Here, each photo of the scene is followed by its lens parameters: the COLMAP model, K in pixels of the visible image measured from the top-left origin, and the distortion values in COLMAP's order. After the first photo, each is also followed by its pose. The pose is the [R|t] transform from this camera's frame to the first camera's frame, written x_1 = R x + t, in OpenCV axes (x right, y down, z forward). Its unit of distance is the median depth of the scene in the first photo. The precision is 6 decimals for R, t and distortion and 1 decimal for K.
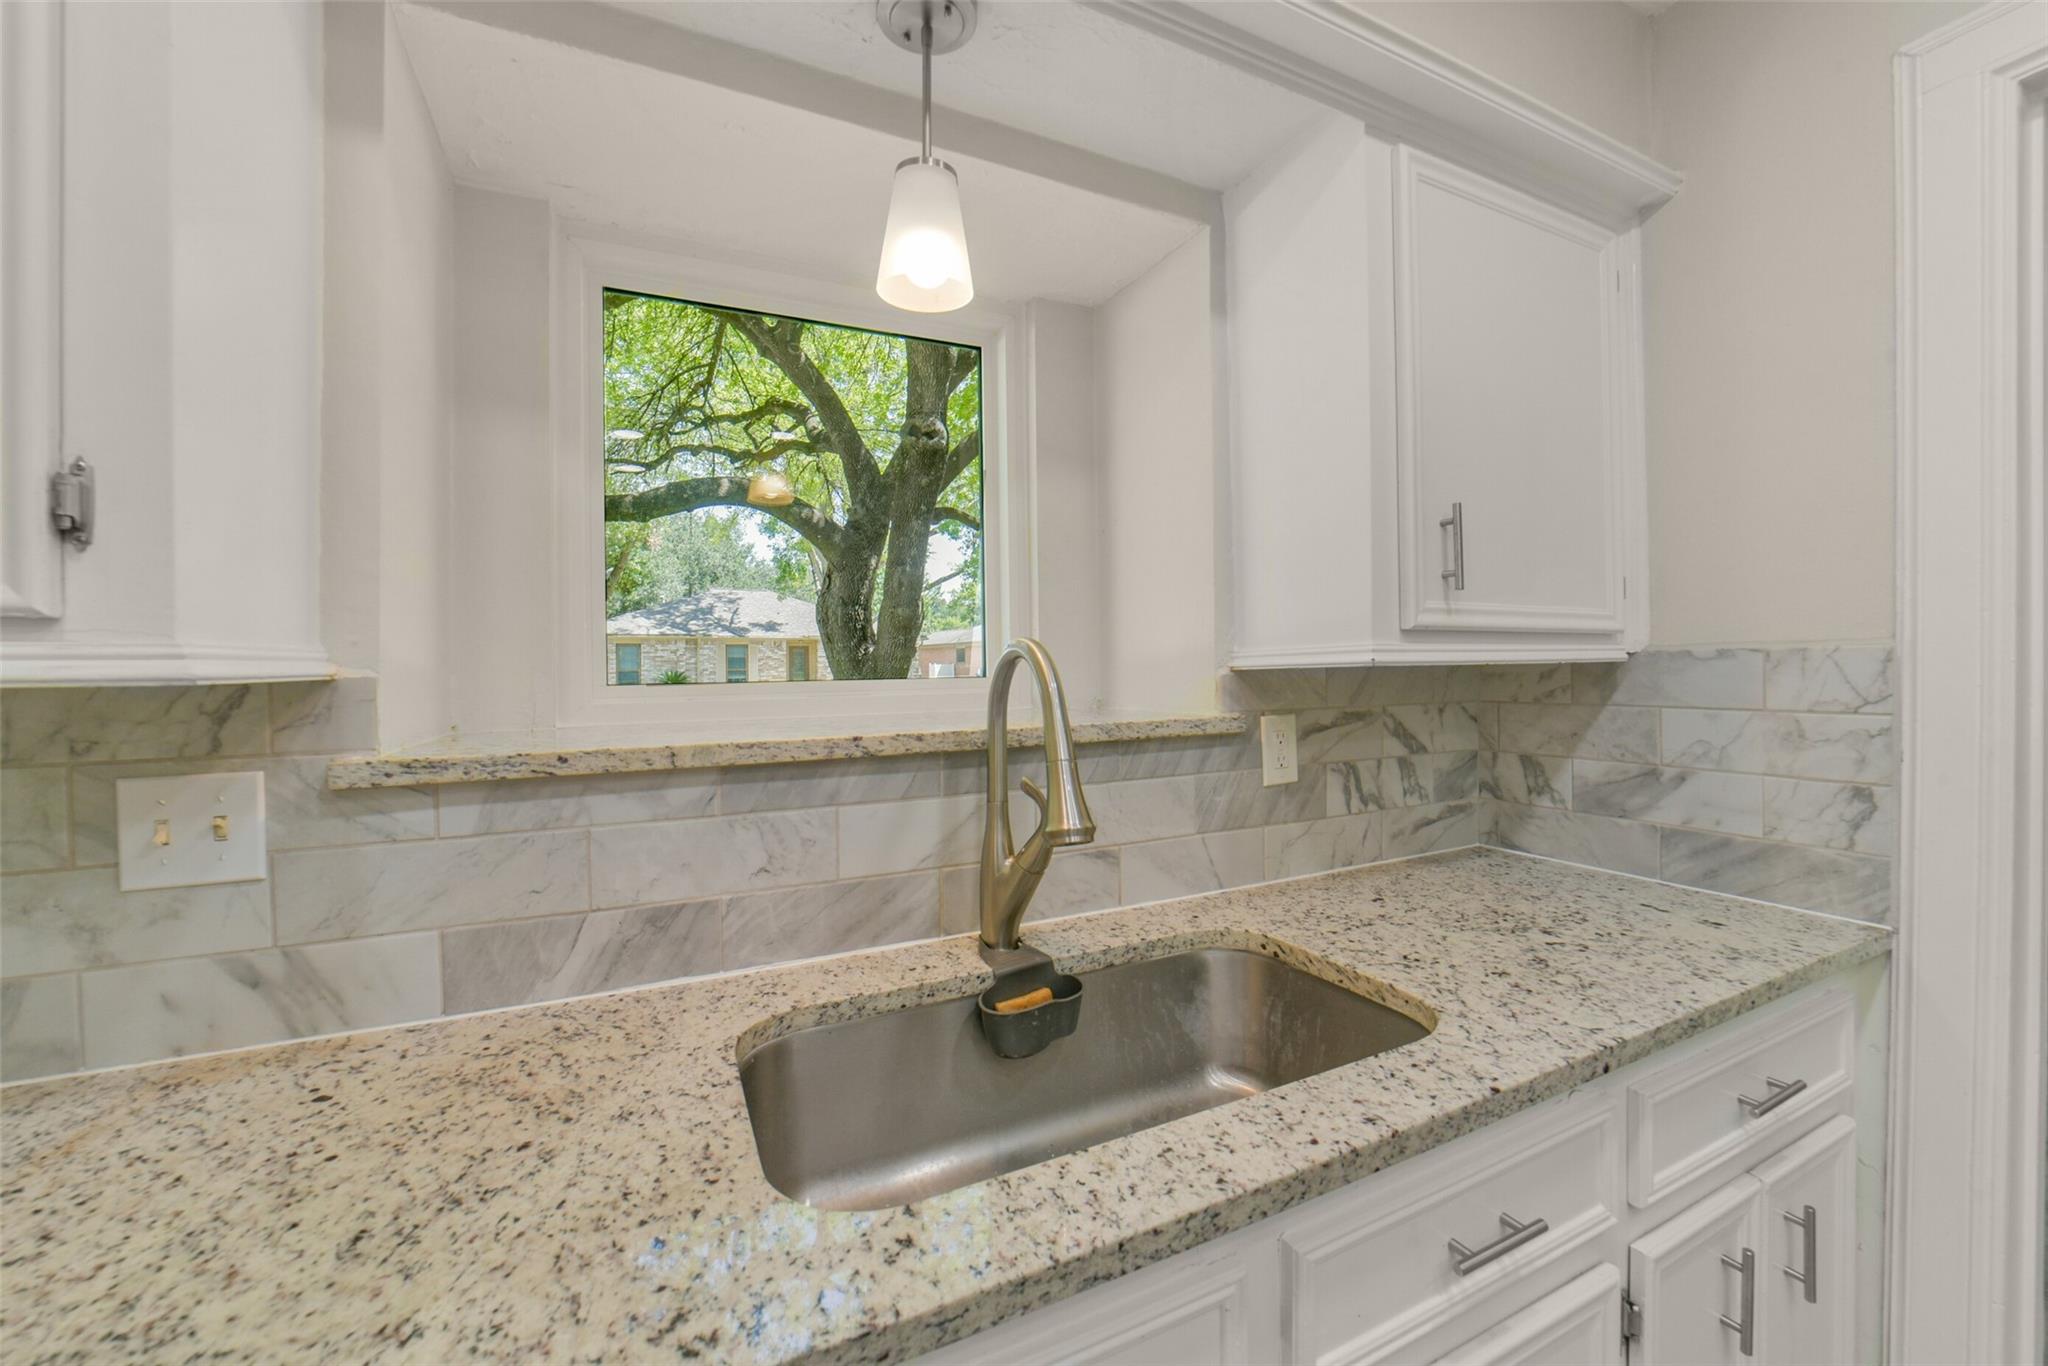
lens RADIAL K [[819.4, 0, 1042.7], [0, 819.4, 672.7], [0, 0, 1]] dist [-0.026591, 0.000480]
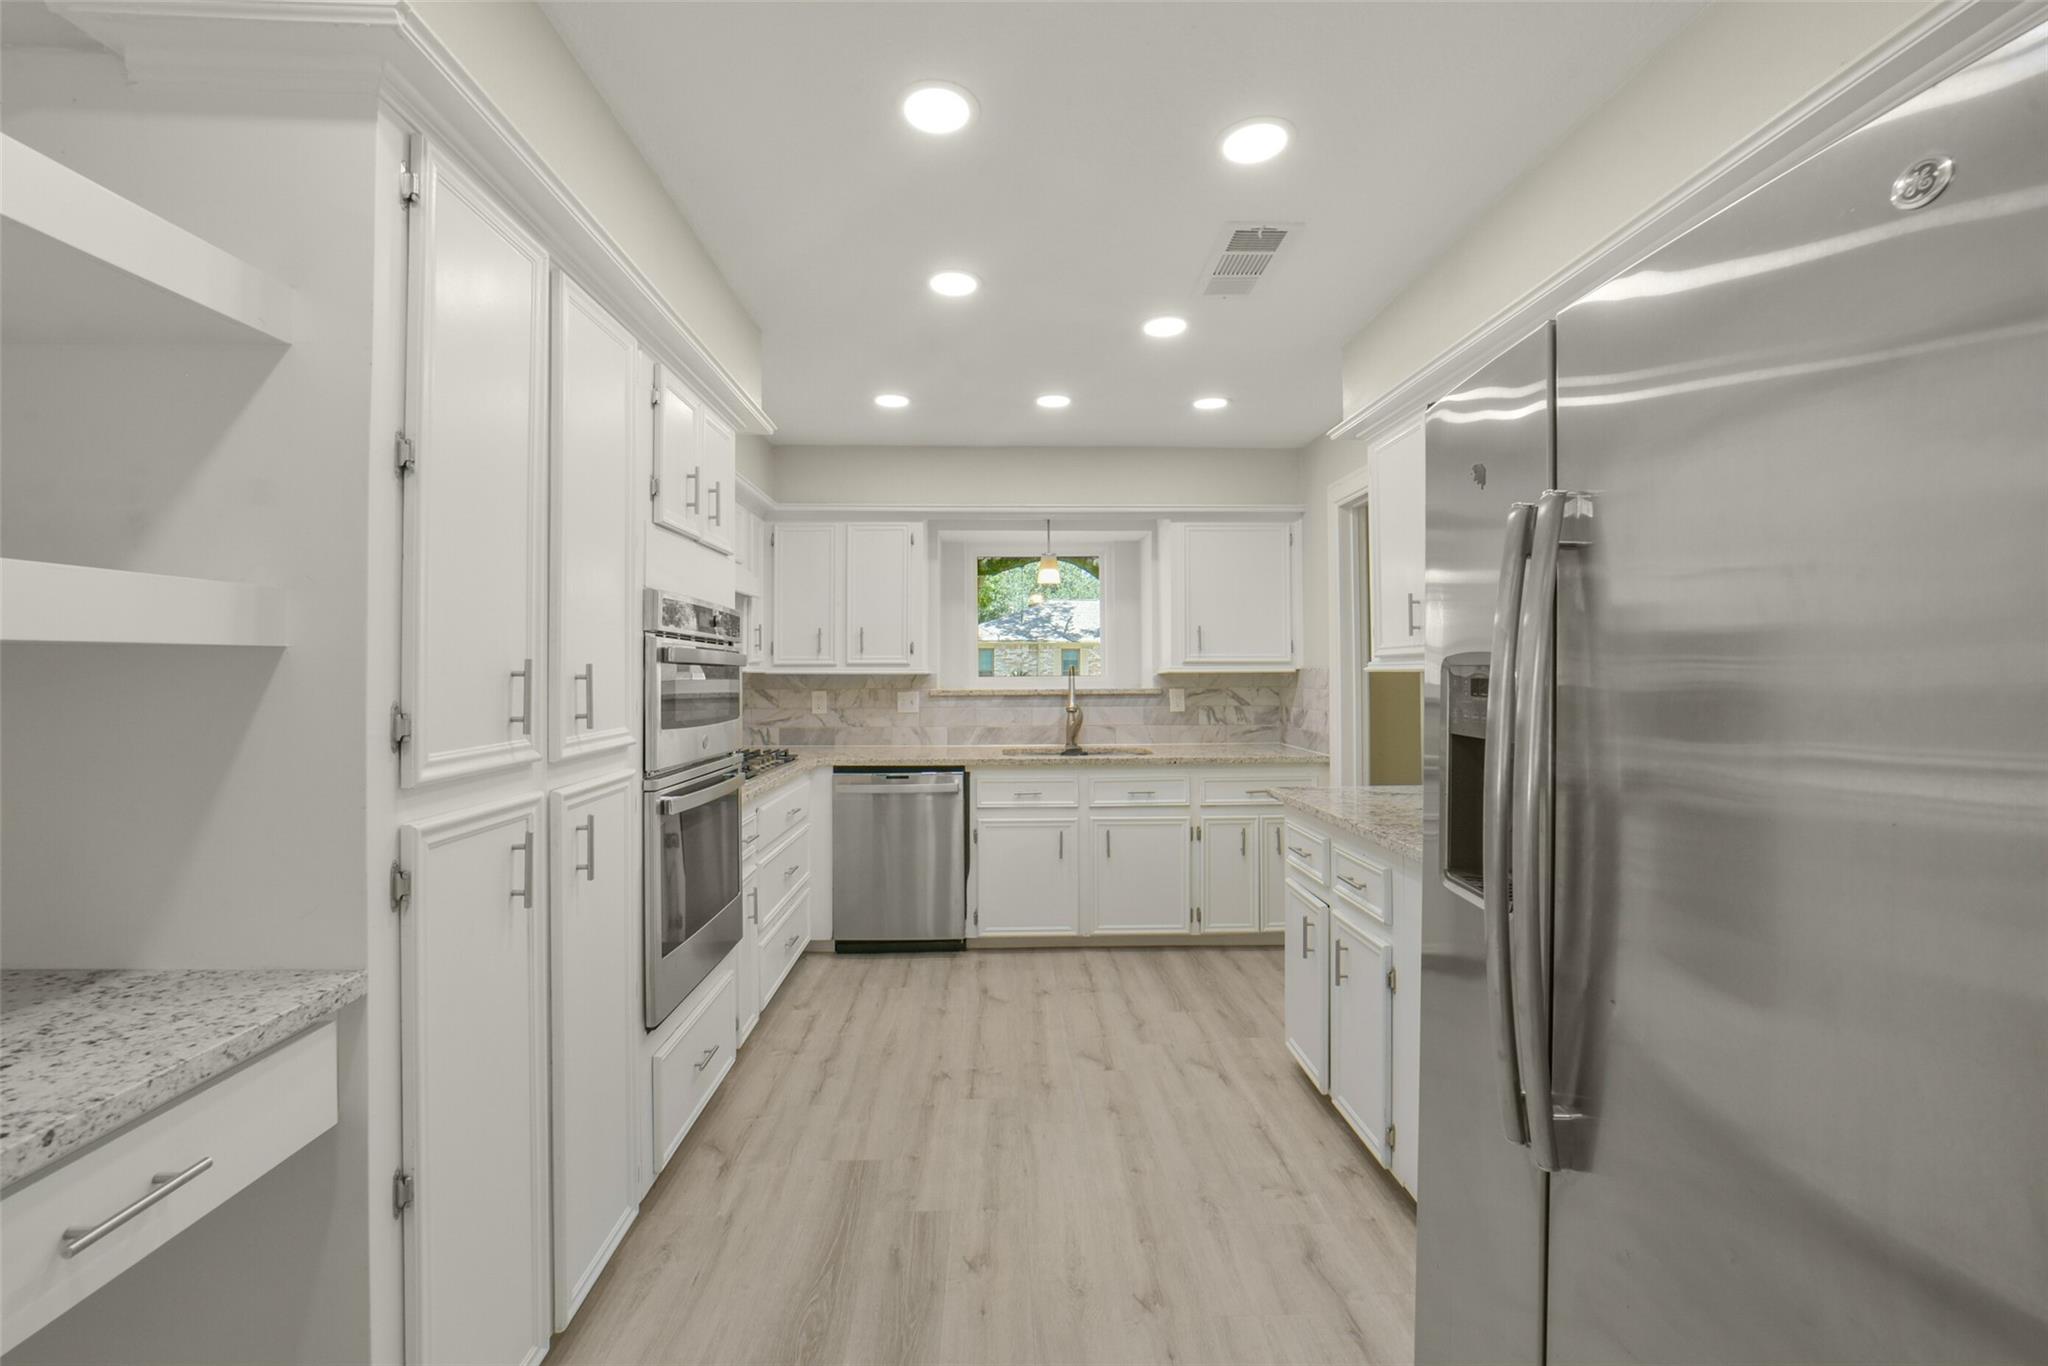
lens RADIAL K [[831.0, 0, 1018.1], [0, 831.0, 639.0], [0, 0, 1]] dist [-0.016234, 0.000037]
pose [[0.909611, -0.008373, -0.415376, 1.388867], [-0.009821, 0.999084, -0.041646, 0.002205], [0.415344, 0.041961, 0.908696, -2.746387]]
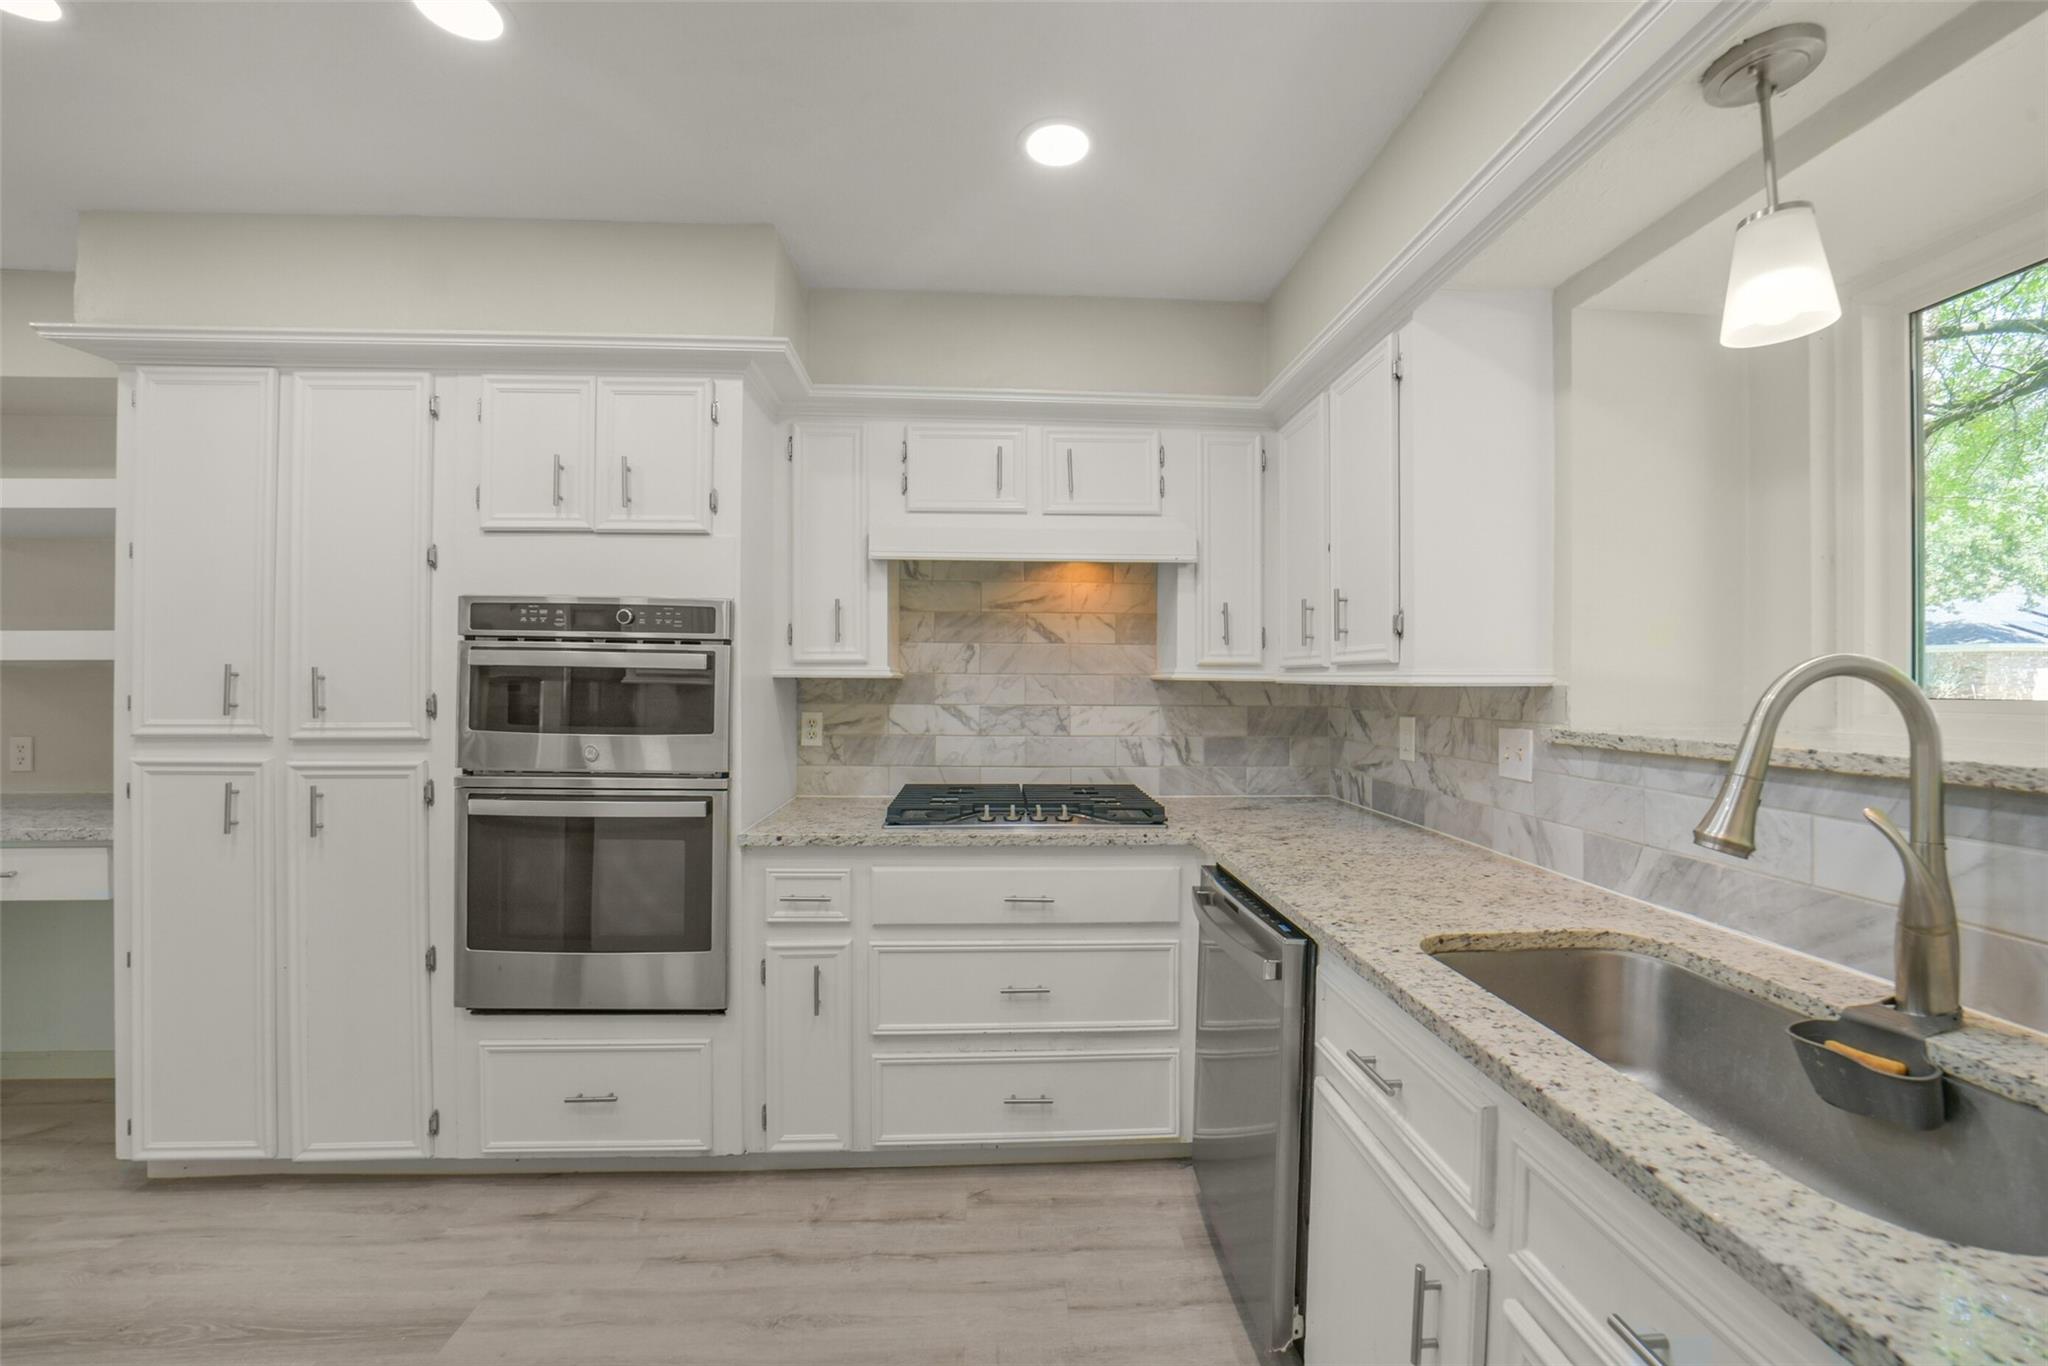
lens RADIAL K [[819.4, 0, 1042.7], [0, 819.4, 672.7], [0, 0, 1]] dist [-0.026591, 0.000480]
pose [[-0.387746, -0.001723, -0.921764, 1.109844], [-0.010065, 0.999947, 0.002365, -0.013018], [0.921711, 0.010194, -0.387743, 0.493083]]
